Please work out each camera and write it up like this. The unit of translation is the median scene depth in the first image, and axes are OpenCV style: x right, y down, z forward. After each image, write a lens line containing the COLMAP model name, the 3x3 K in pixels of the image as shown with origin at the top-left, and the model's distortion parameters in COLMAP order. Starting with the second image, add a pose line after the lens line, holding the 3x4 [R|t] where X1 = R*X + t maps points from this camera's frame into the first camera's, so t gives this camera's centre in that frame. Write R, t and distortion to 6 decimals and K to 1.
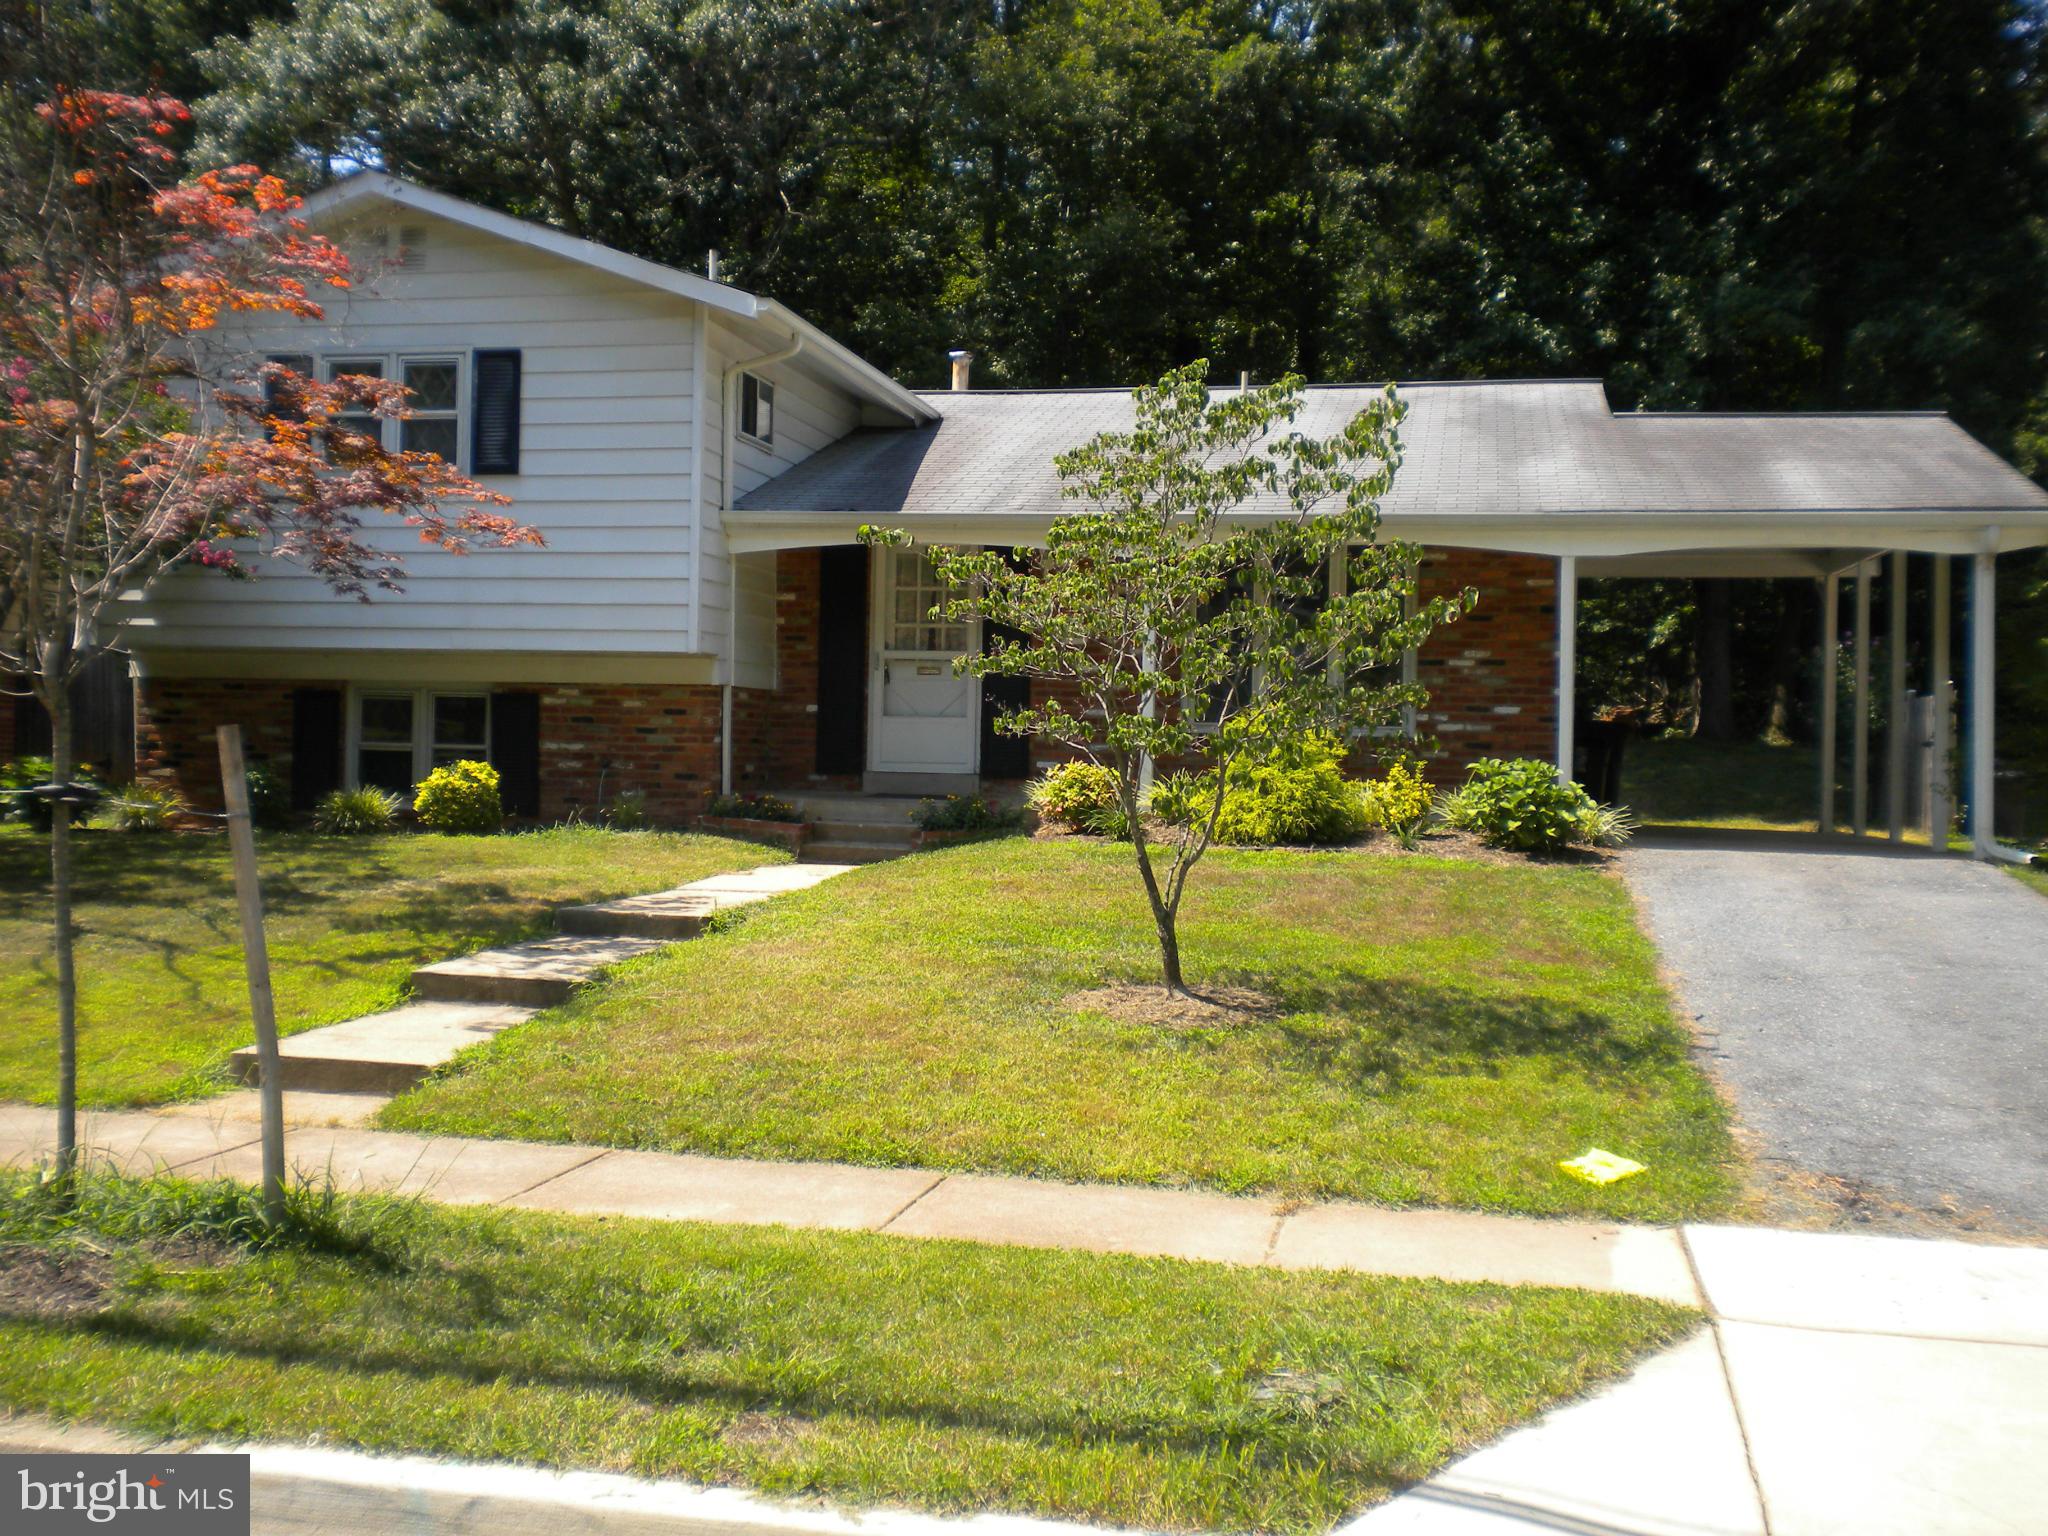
lens RADIAL K [[2125.5, 0, 1025.5], [0, 2125.5, 761.7], [0, 0, 1]] dist [0.012953, 0.000000]
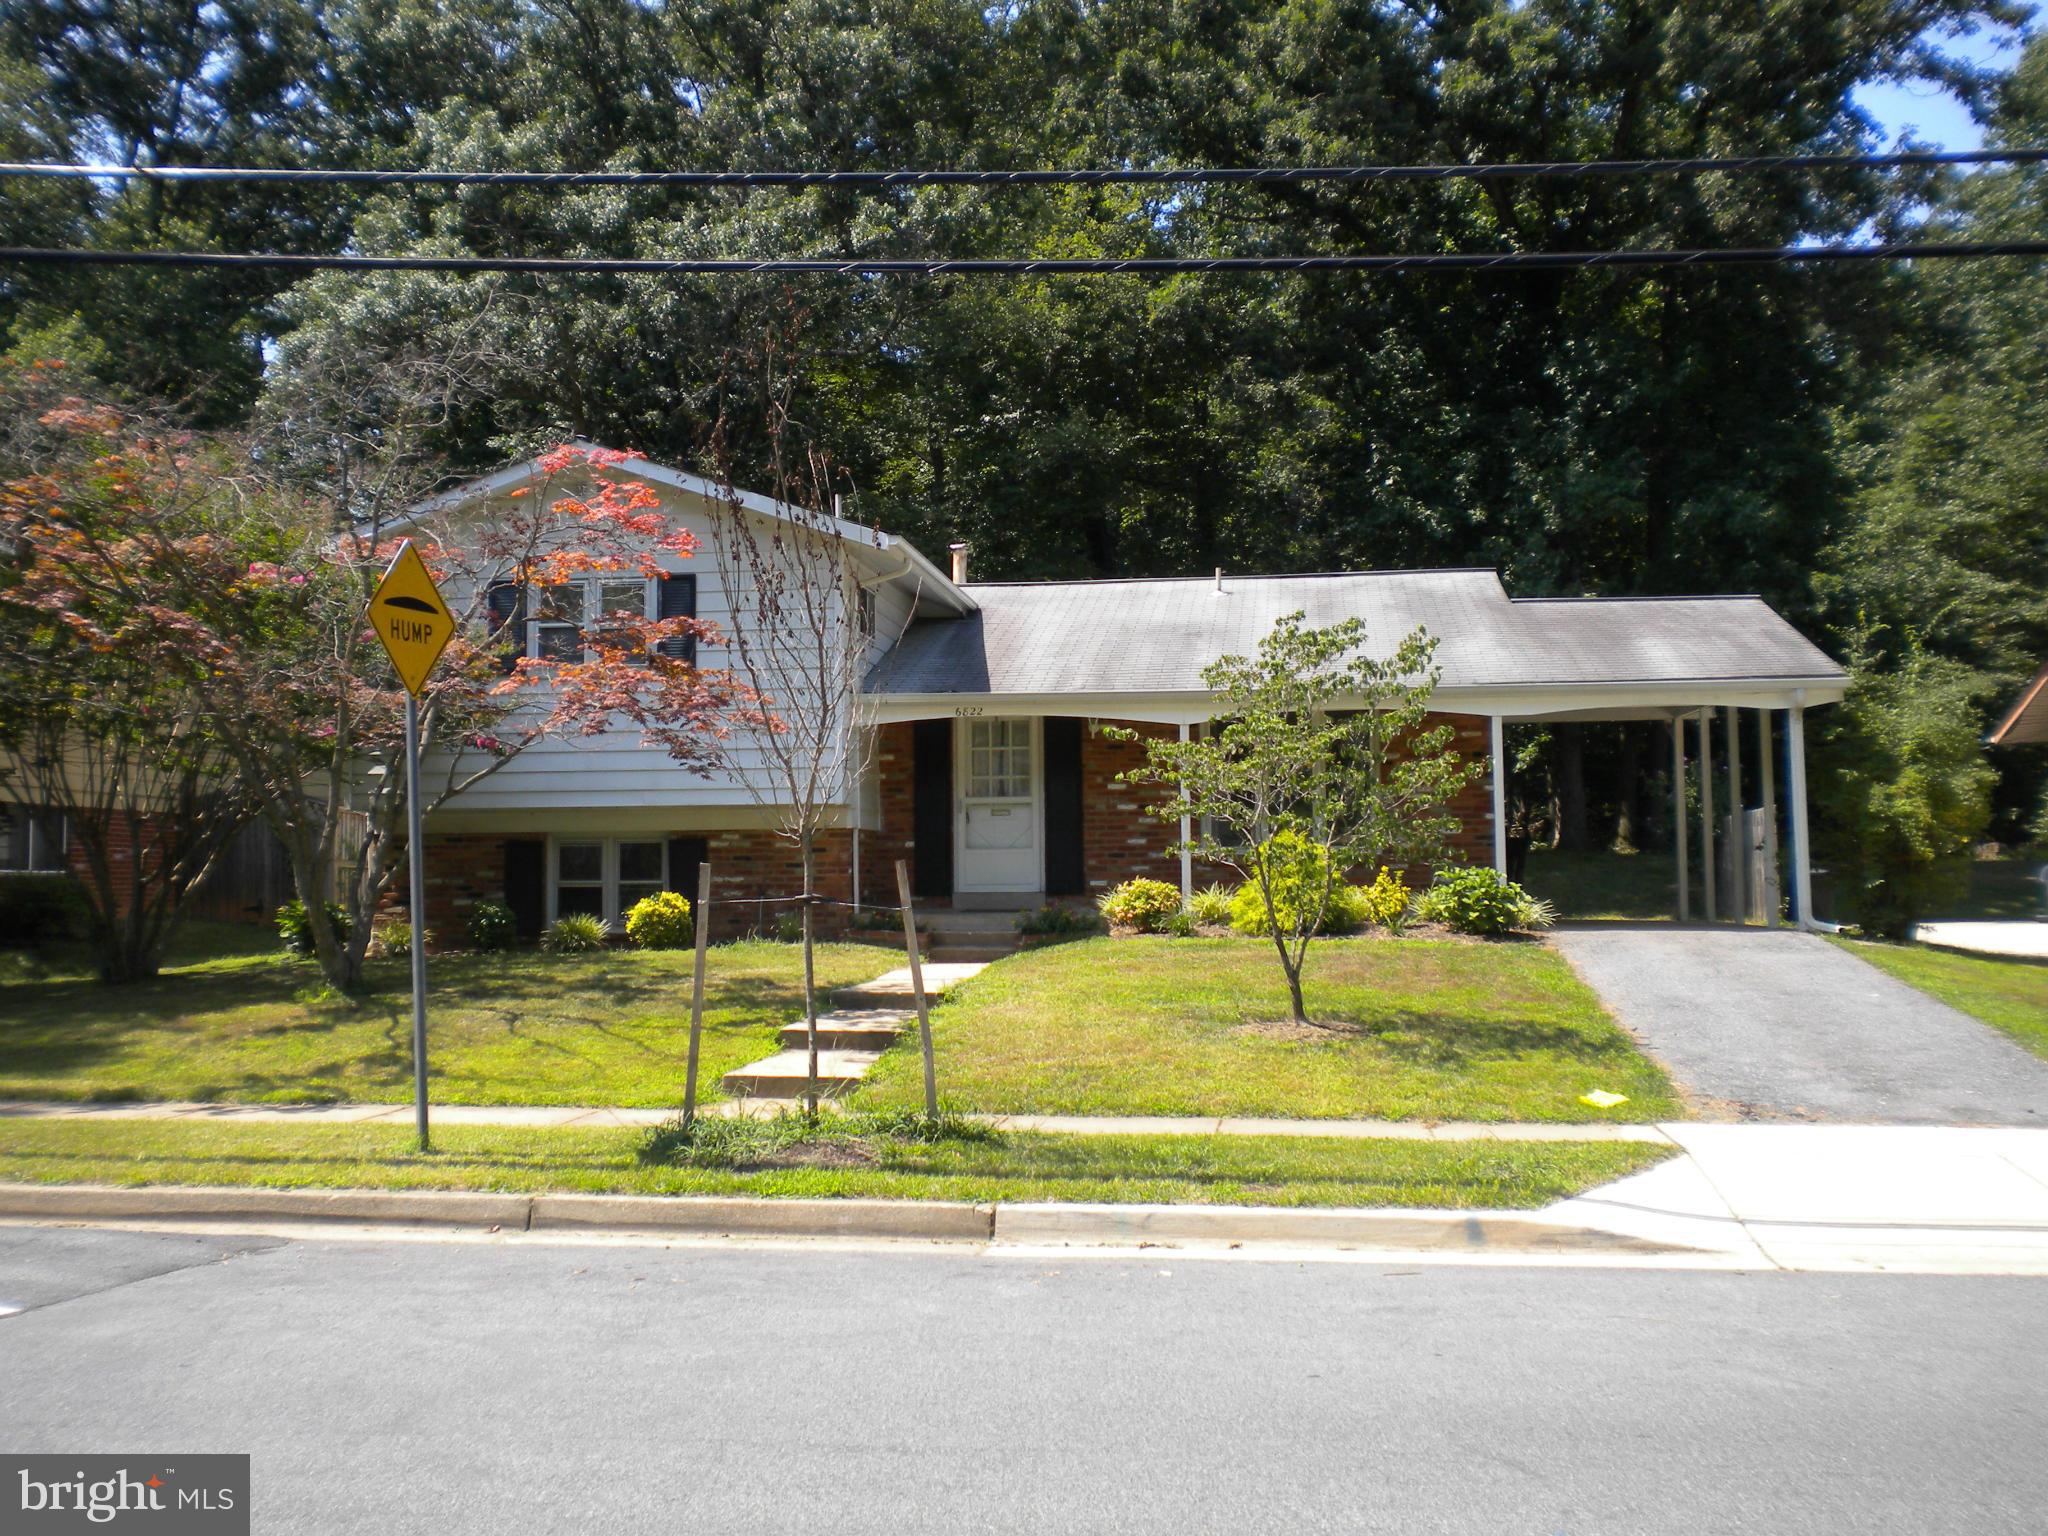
lens RADIAL K [[2122.8, 0, 1036.6], [0, 2122.8, 767.0], [0, 0, 1]] dist [0.017255, 0.000000]
pose [[0.996370, -0.025000, 0.081376, -0.135915], [0.029690, 0.997936, -0.056941, 0.003619], [-0.079784, 0.059150, 0.995056, -0.292654]]
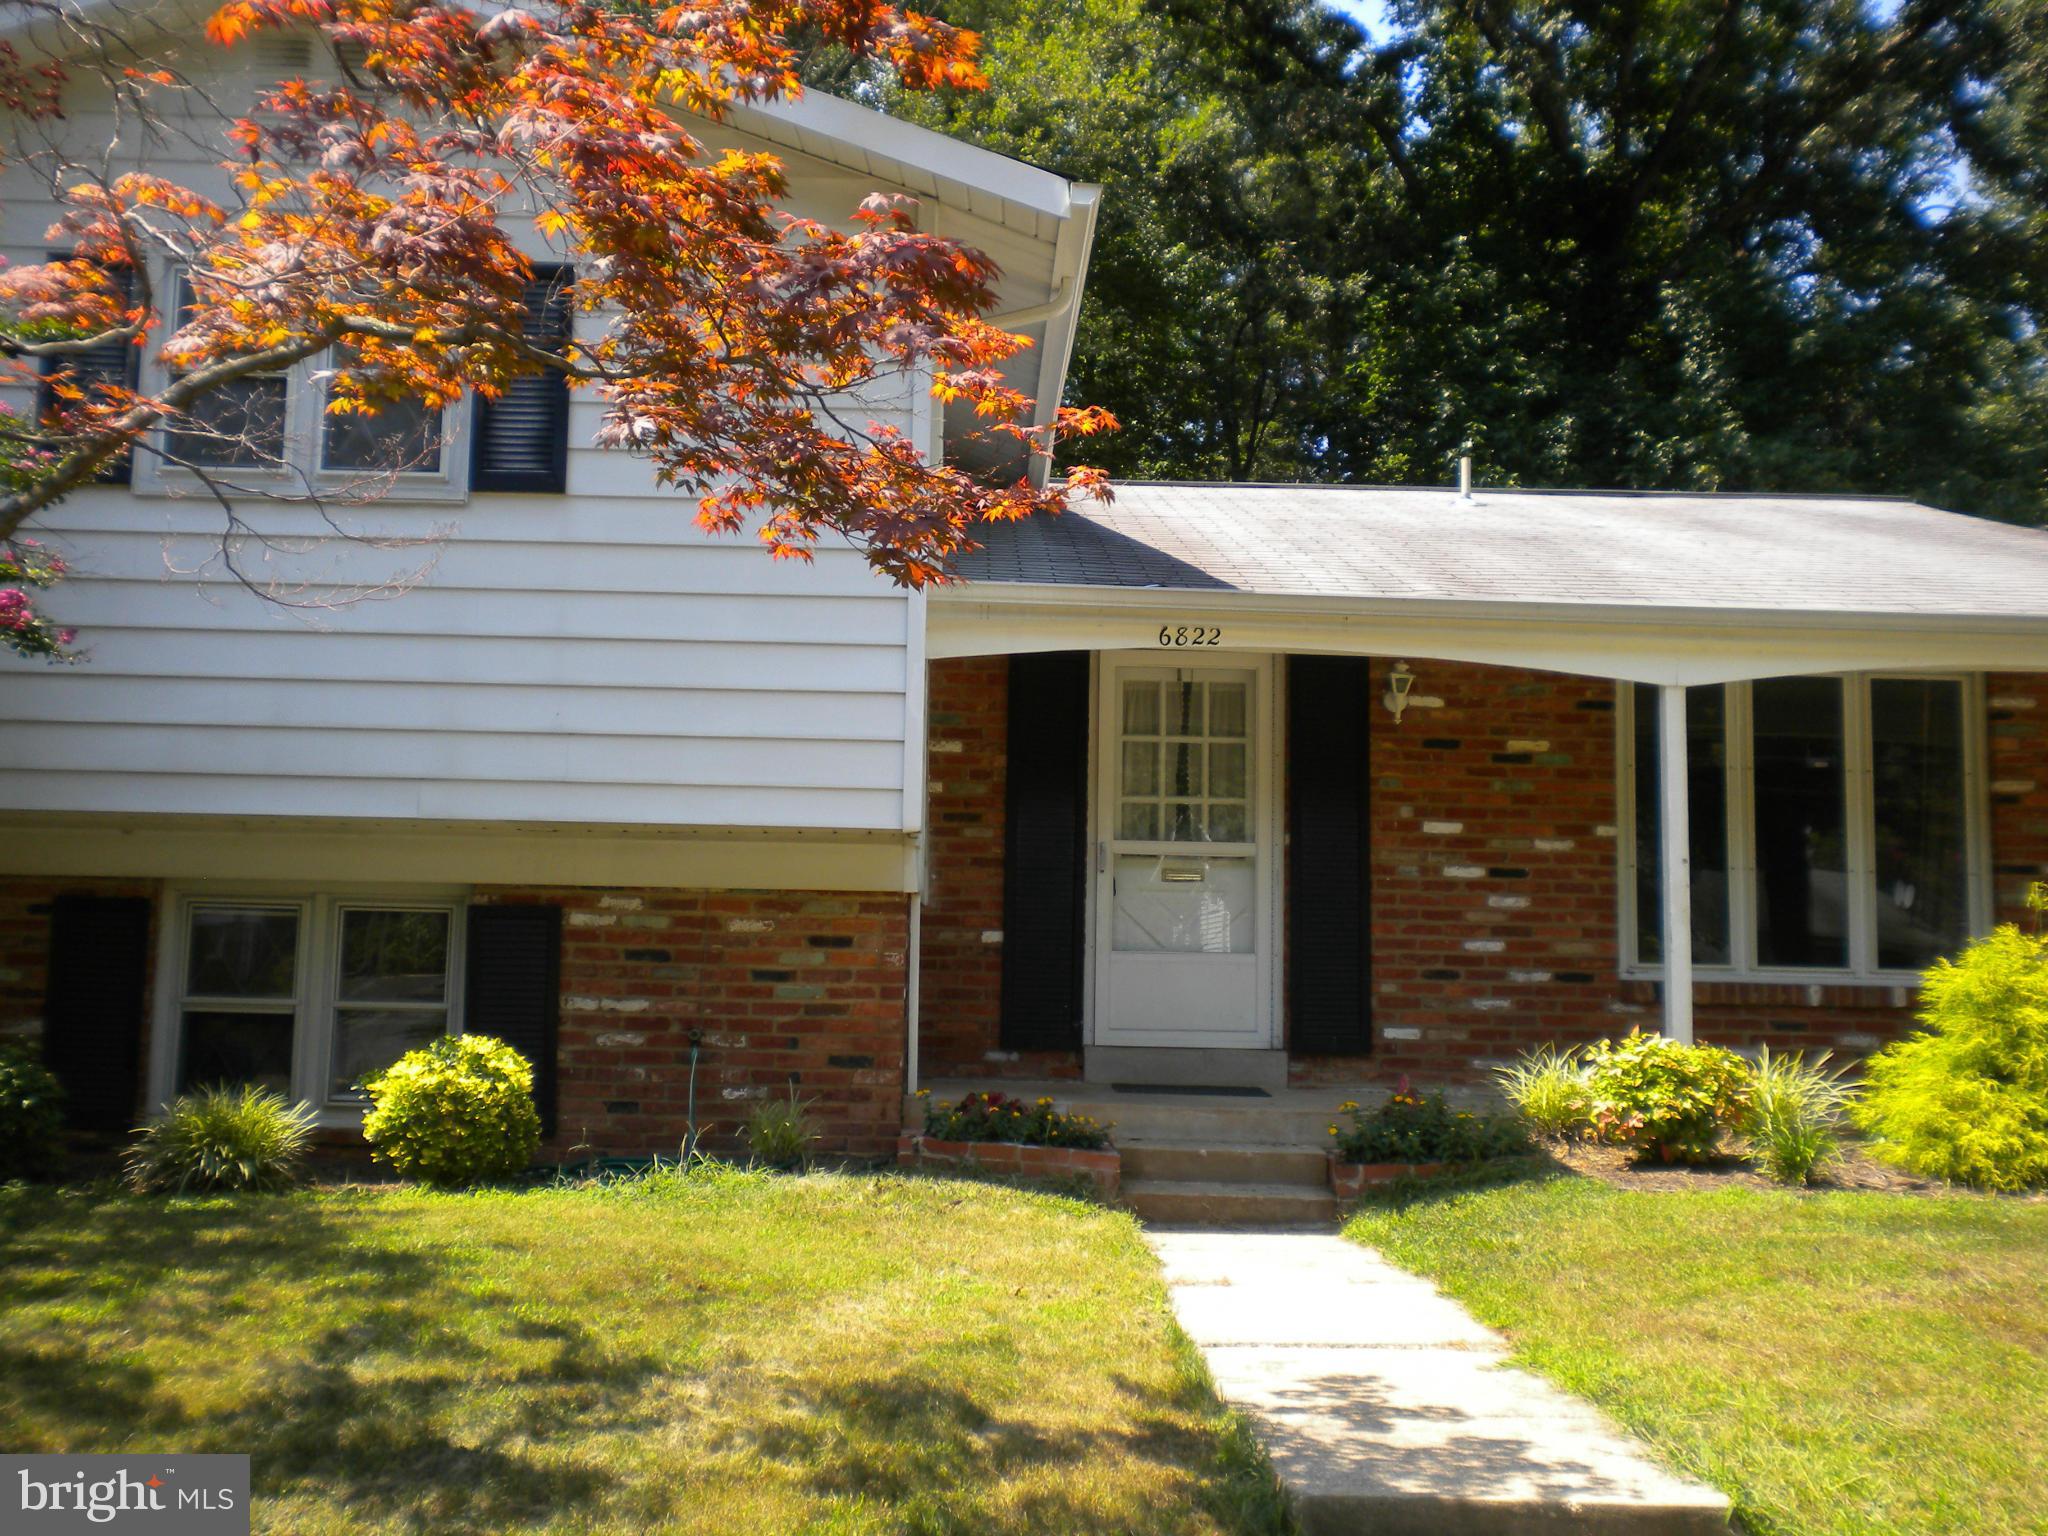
lens RADIAL K [[2125.5, 0, 1021.9], [0, 2125.5, 755.1], [0, 0, 1]] dist [0.012953, 0.000000]
pose [[0.972846, 0.025482, 0.230047, -0.243766], [0.000796, 0.993547, -0.113417, -0.009013], [-0.231453, 0.110520, 0.966548, 0.457306]]
